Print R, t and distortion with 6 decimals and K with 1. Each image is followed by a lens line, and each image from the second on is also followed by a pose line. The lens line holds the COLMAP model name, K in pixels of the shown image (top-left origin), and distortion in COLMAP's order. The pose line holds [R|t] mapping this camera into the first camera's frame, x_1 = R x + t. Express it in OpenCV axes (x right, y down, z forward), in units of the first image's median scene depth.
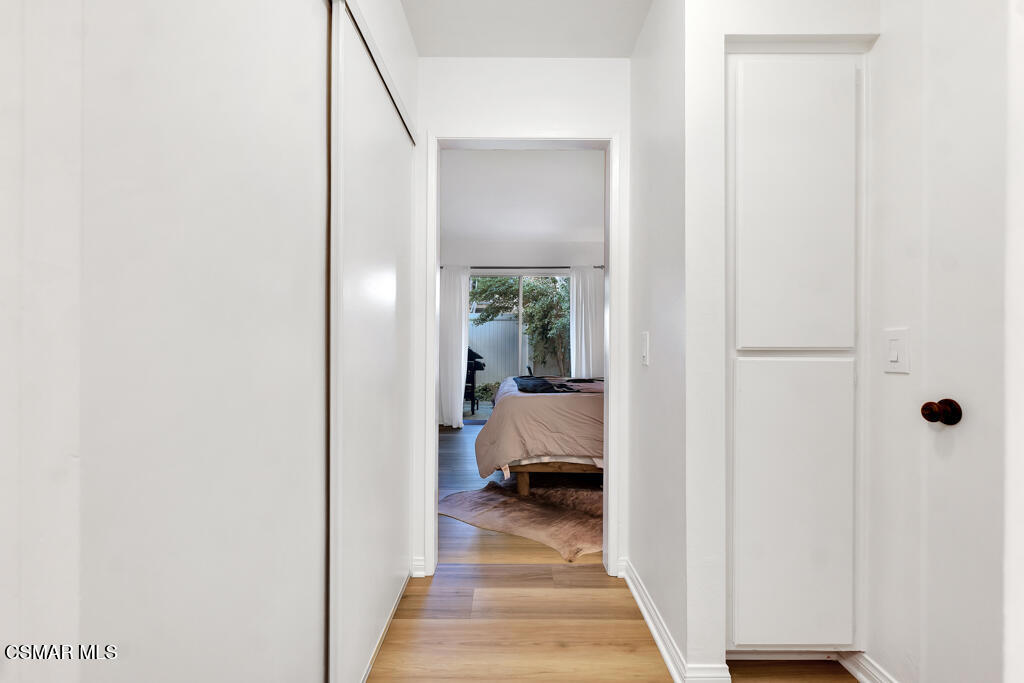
lens RADIAL K [[468.4, 0, 511.7], [0, 468.4, 341.7], [0, 0, 1]] dist [0.008684, -0.001808]
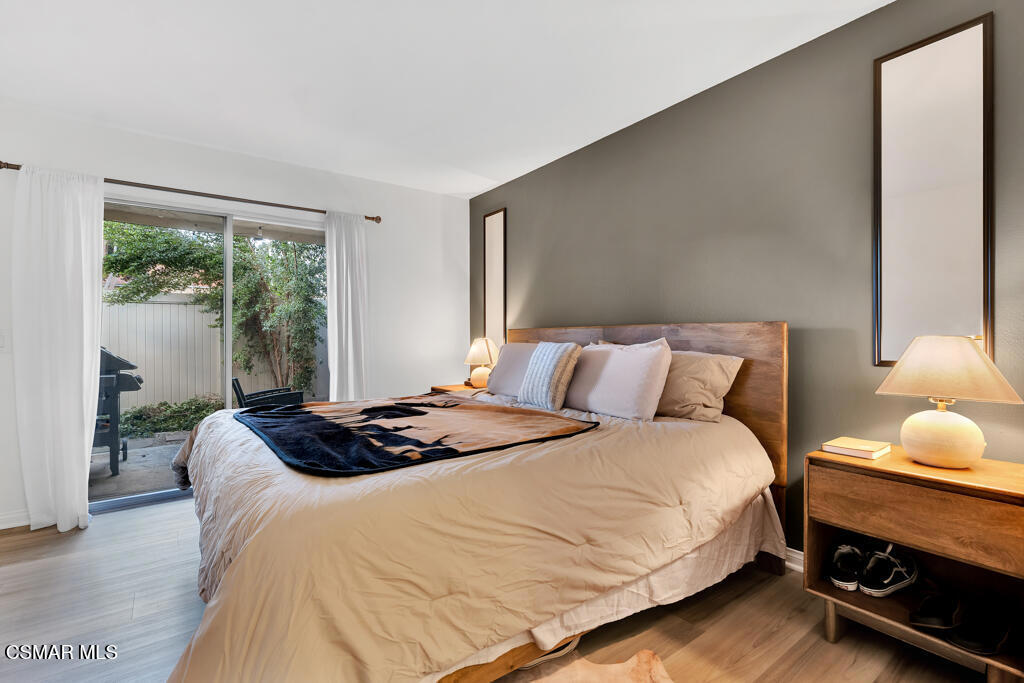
lens RADIAL K [[468.4, 0, 531.7], [0, 468.4, 340.4], [0, 0, 1]] dist [0.008684, -0.001808]
pose [[0.795832, -0.011765, 0.605403, -0.026156], [0.006416, 0.999919, 0.010997, -0.001065], [-0.605483, -0.004868, 0.795843, 0.262622]]
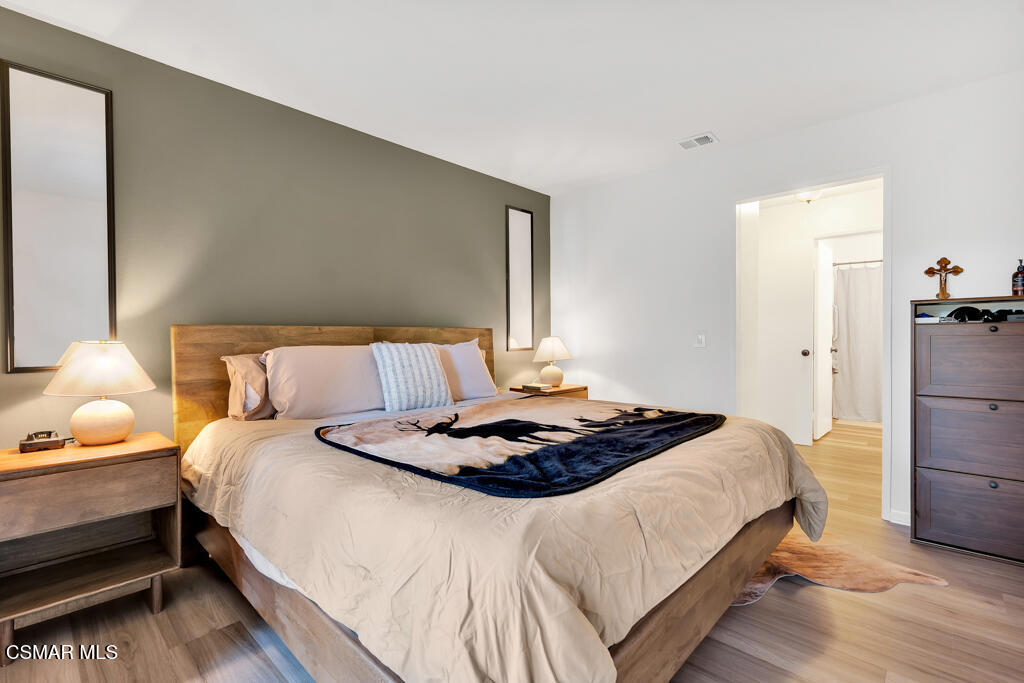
lens RADIAL K [[468.4, 0, 510.0], [0, 468.4, 339.5], [0, 0, 1]] dist [0.008684, -0.001808]
pose [[-0.727715, -0.006896, 0.685845, -0.052930], [-0.002604, 0.999970, 0.007292, -0.000873], [-0.685875, 0.003520, -0.727711, 0.462301]]
